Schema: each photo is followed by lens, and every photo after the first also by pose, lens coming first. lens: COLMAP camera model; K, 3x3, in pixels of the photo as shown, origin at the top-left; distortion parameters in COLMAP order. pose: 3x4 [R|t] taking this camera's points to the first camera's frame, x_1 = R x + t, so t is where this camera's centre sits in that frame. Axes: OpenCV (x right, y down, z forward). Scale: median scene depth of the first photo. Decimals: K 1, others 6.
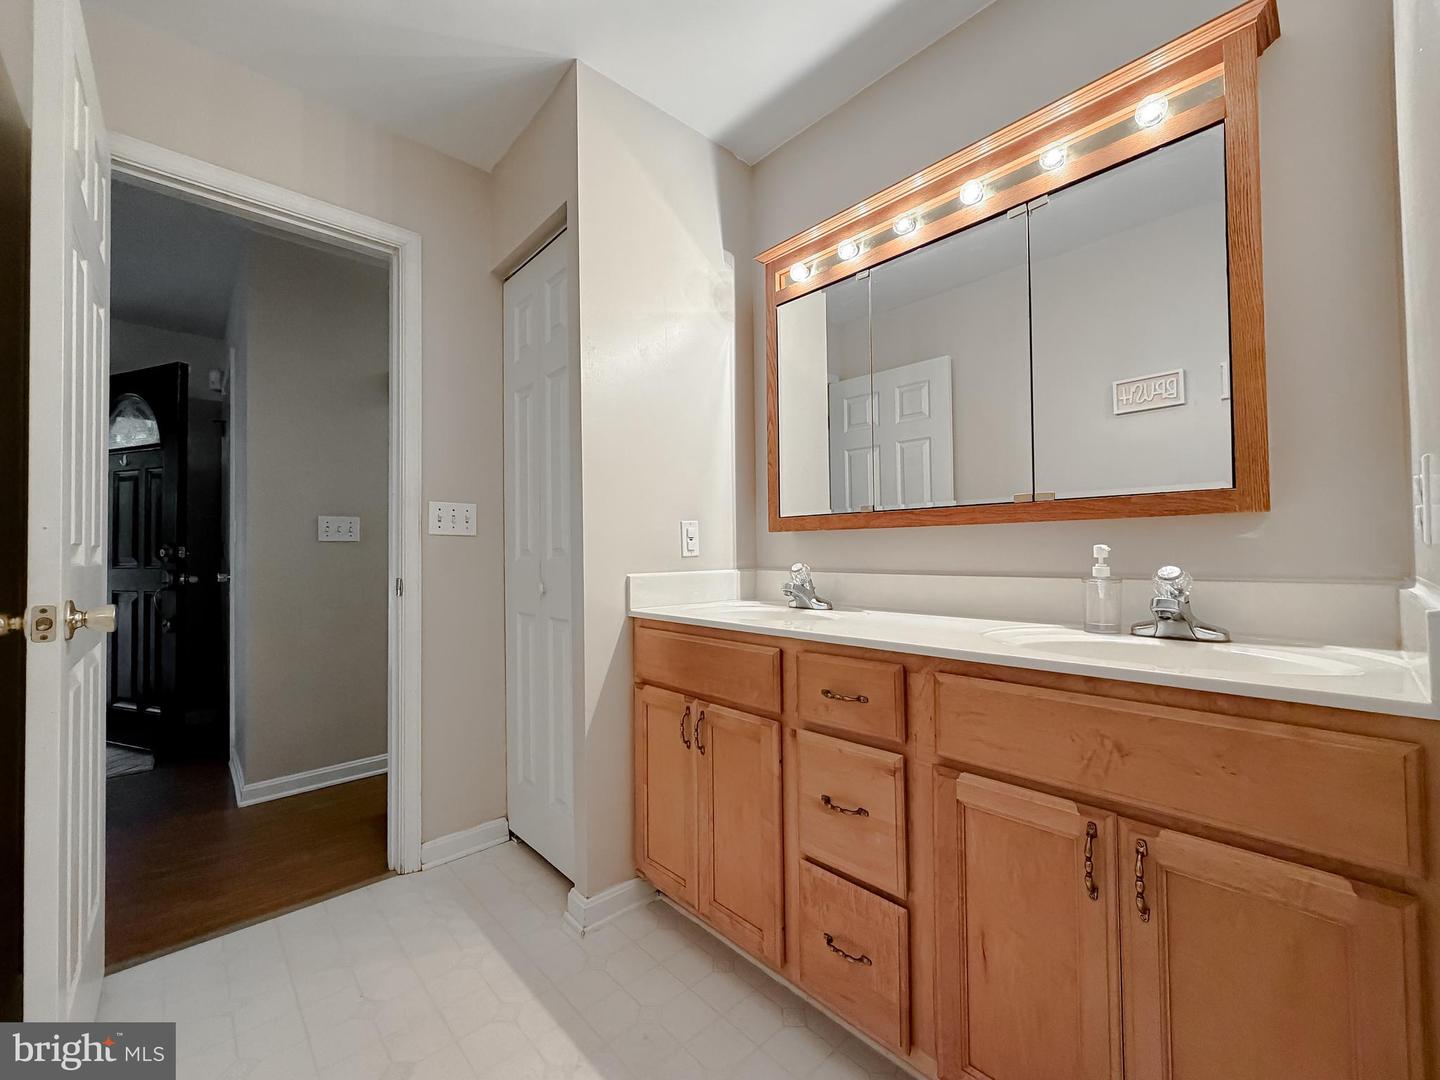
lens RADIAL K [[587.1, 0, 719.8], [0, 587.1, 535.5], [0, 0, 1]] dist [0.002543, 0.000190]
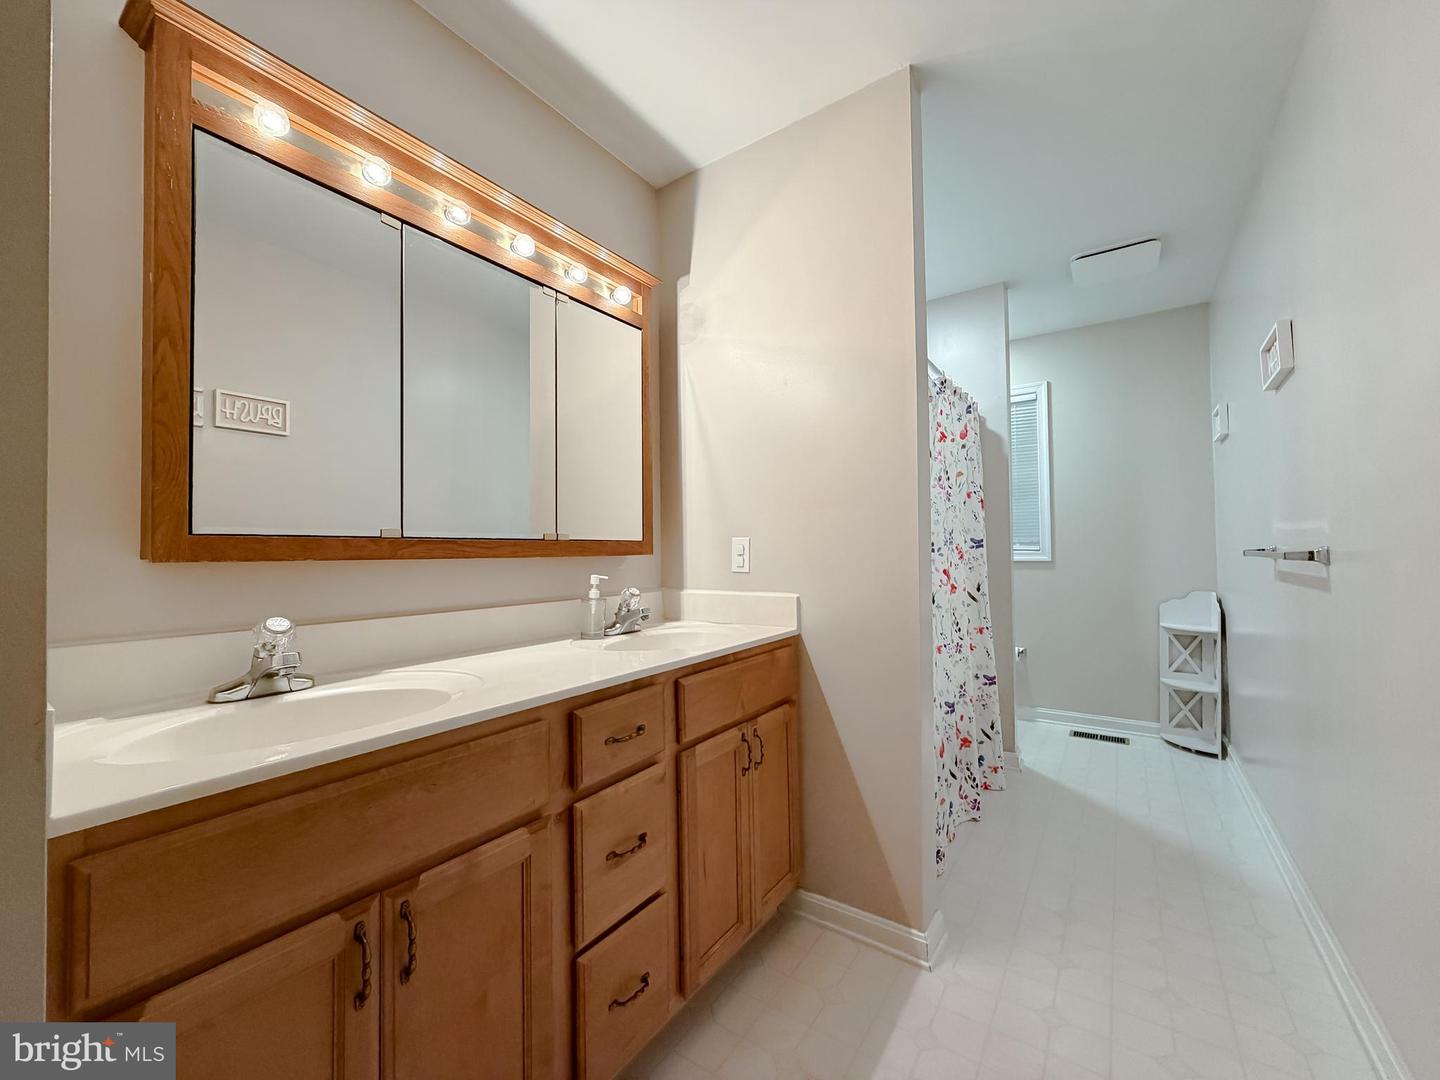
lens RADIAL K [[587.1, 0, 715.8], [0, 587.1, 545.7], [0, 0, 1]] dist [0.002543, 0.000190]
pose [[-0.224574, 0.030459, 0.973981, -1.239124], [-0.006588, 0.999441, -0.032774, -0.015369], [-0.974435, -0.013777, -0.224248, 1.697649]]
